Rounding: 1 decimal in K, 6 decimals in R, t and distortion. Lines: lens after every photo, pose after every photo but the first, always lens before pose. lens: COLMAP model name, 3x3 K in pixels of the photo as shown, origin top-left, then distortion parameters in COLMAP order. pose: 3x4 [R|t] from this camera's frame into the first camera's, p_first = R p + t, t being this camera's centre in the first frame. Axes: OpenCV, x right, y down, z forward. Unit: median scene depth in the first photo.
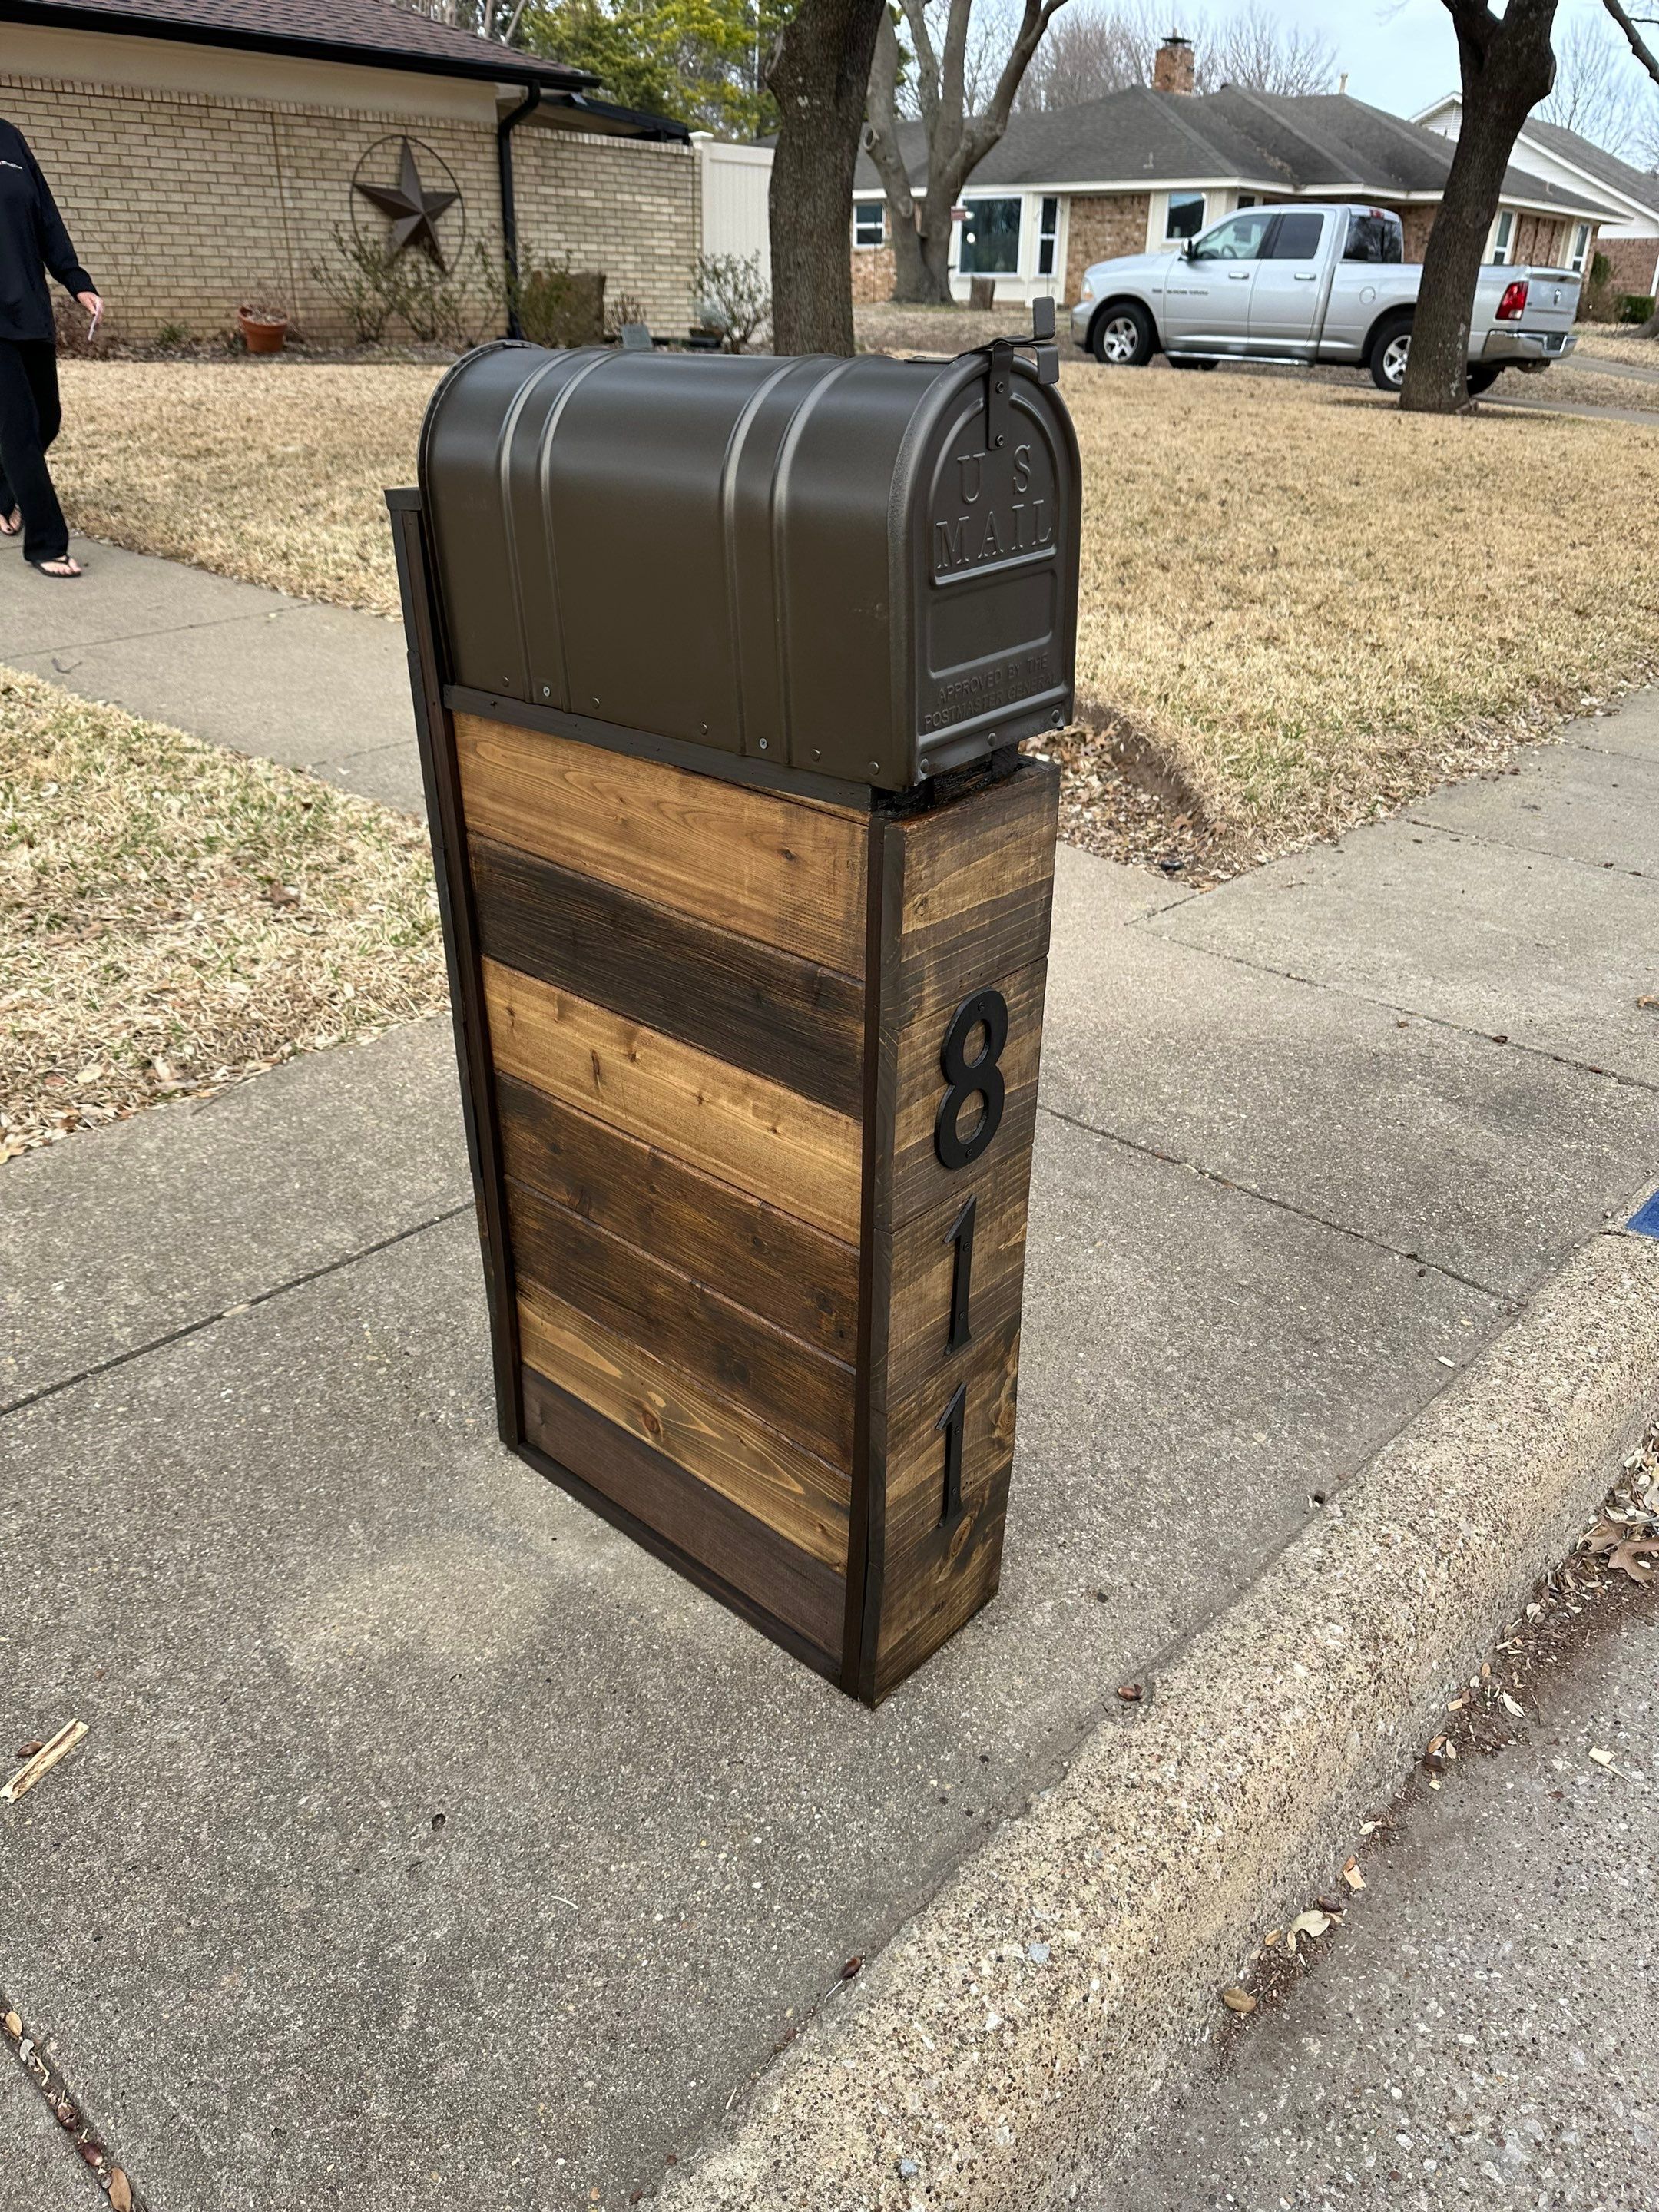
lens RADIAL K [[1577.4, 0, 846.2], [0, 1577.4, 1109.0], [0, 0, 1]] dist [0.008346, -0.013907]
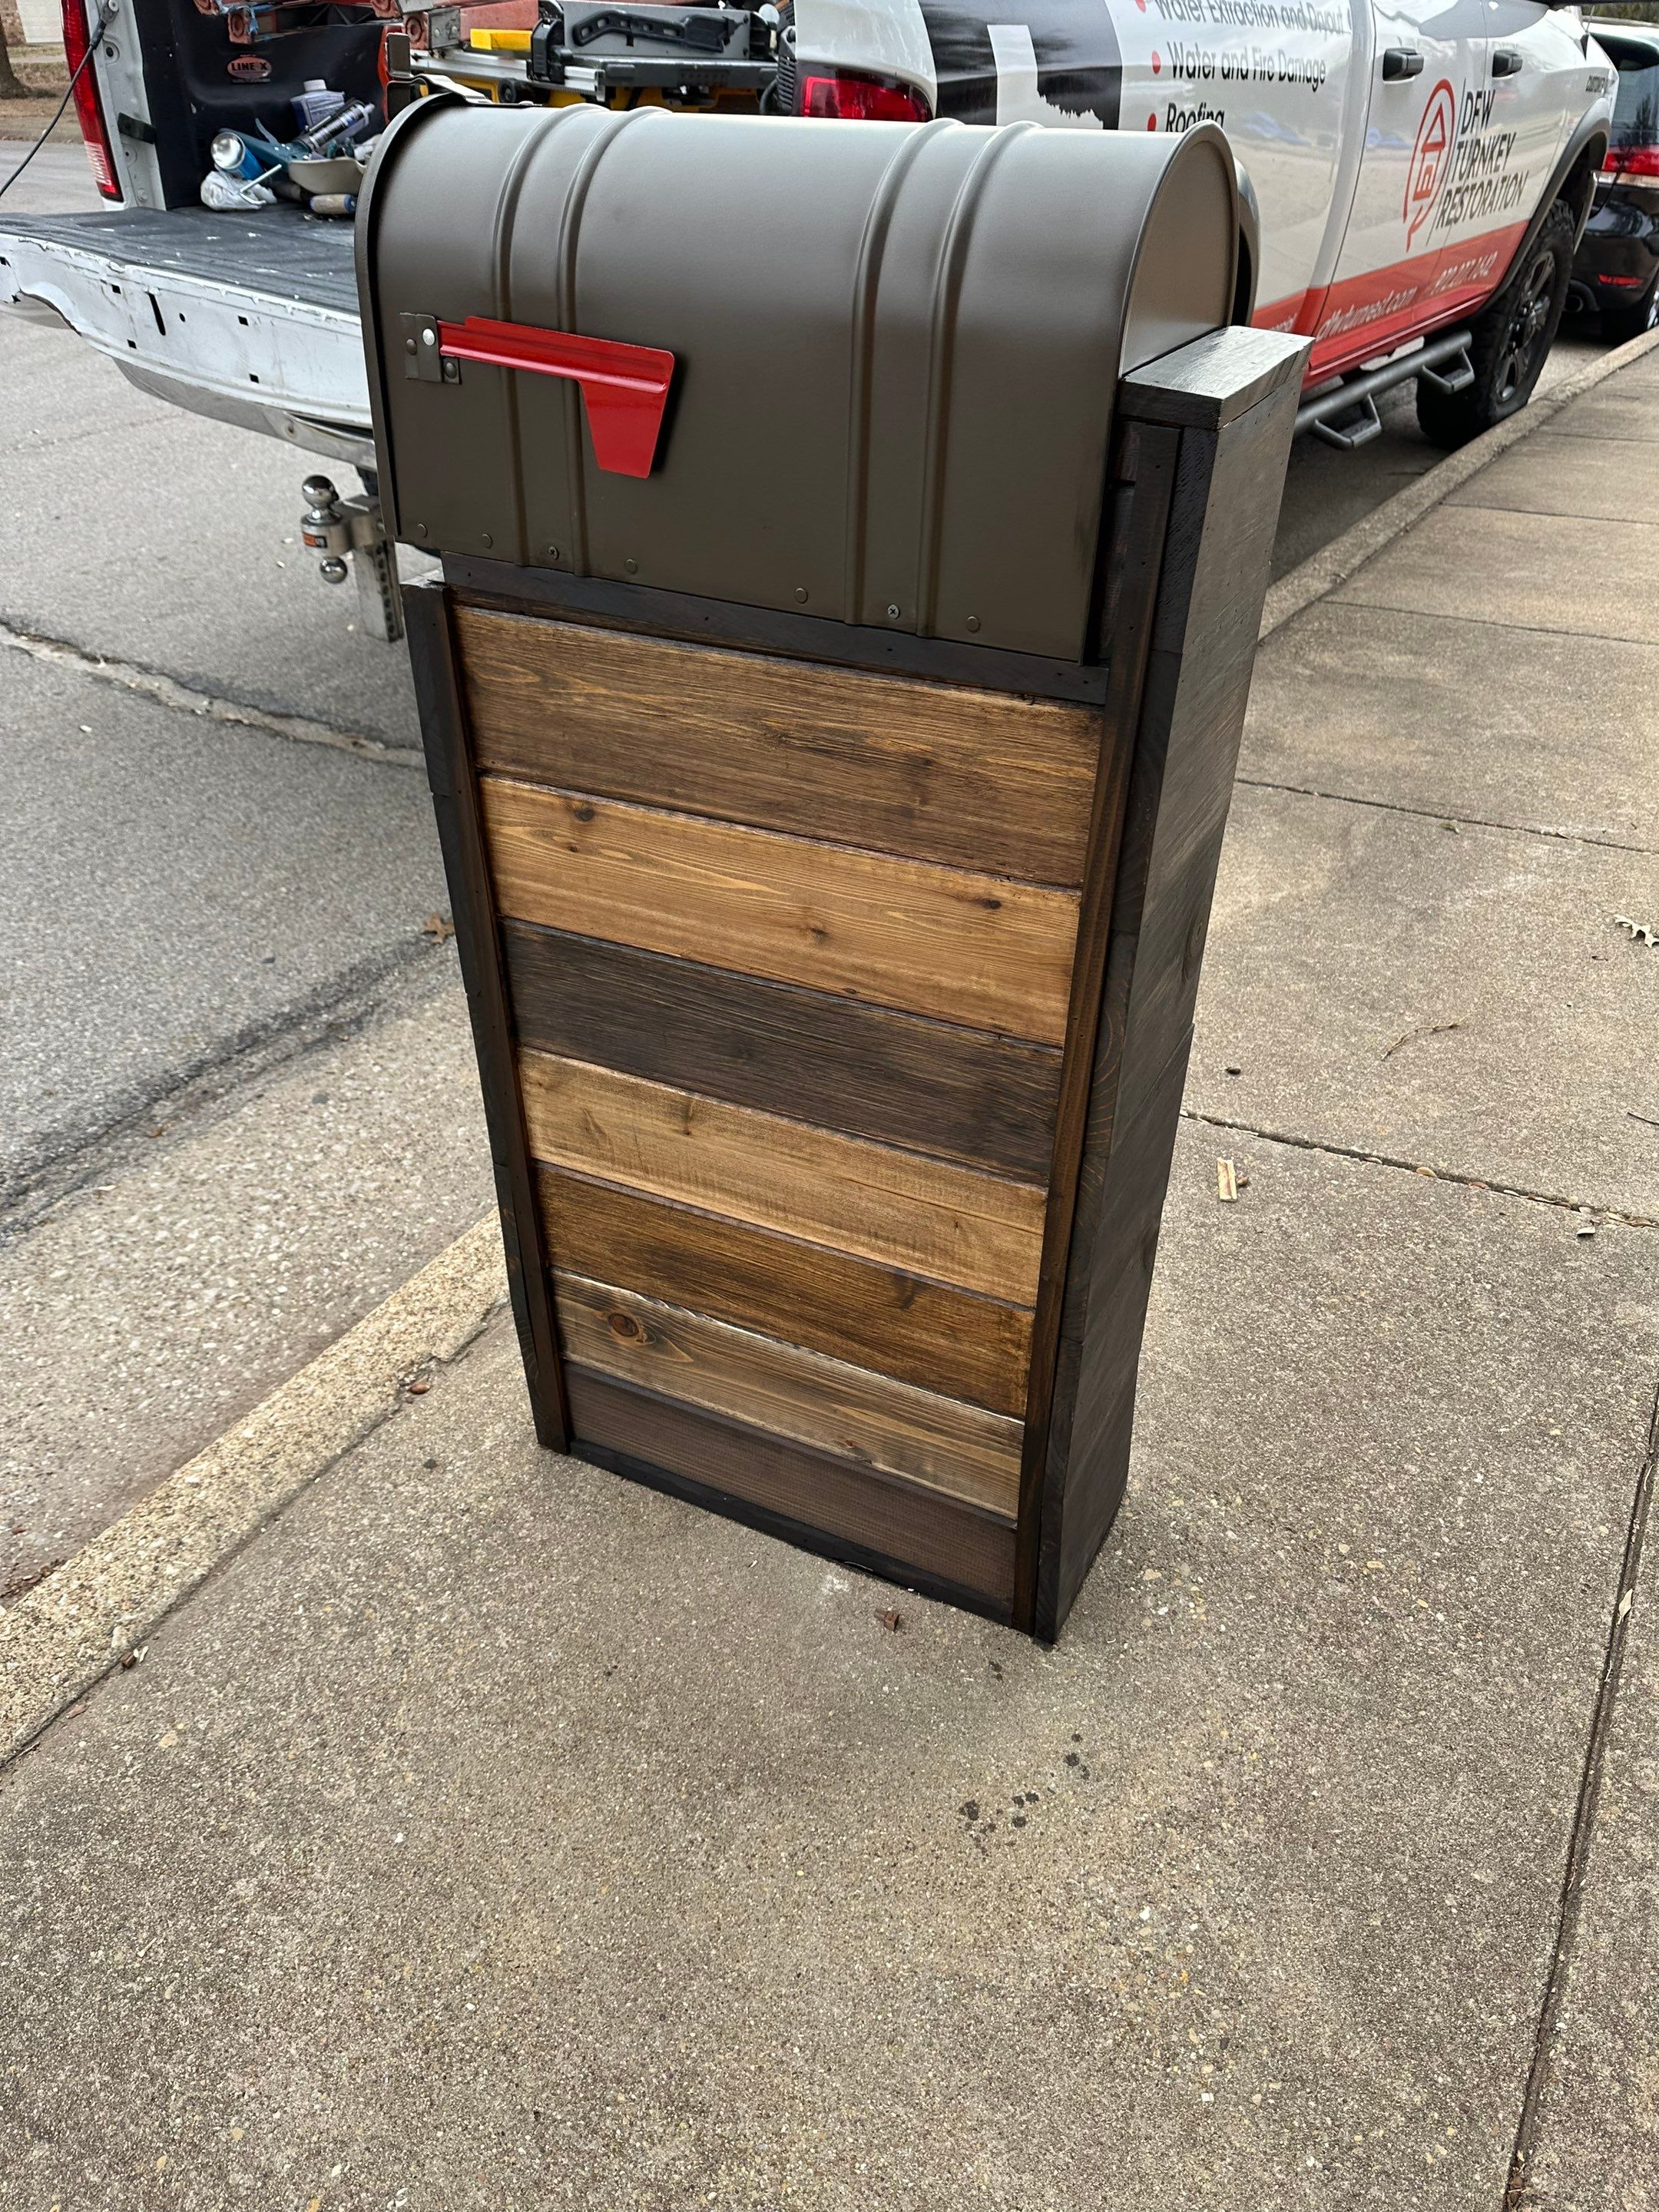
lens RADIAL K [[1577.4, 0, 827.3], [0, 1577.4, 1107.4], [0, 0, 1]] dist [0.008346, -0.013907]
pose [[-0.972059, 0.115557, -0.204323, 0.125284], [-0.125431, 0.480047, 0.868229, -0.859702], [0.198415, 0.869598, -0.452140, 1.656686]]
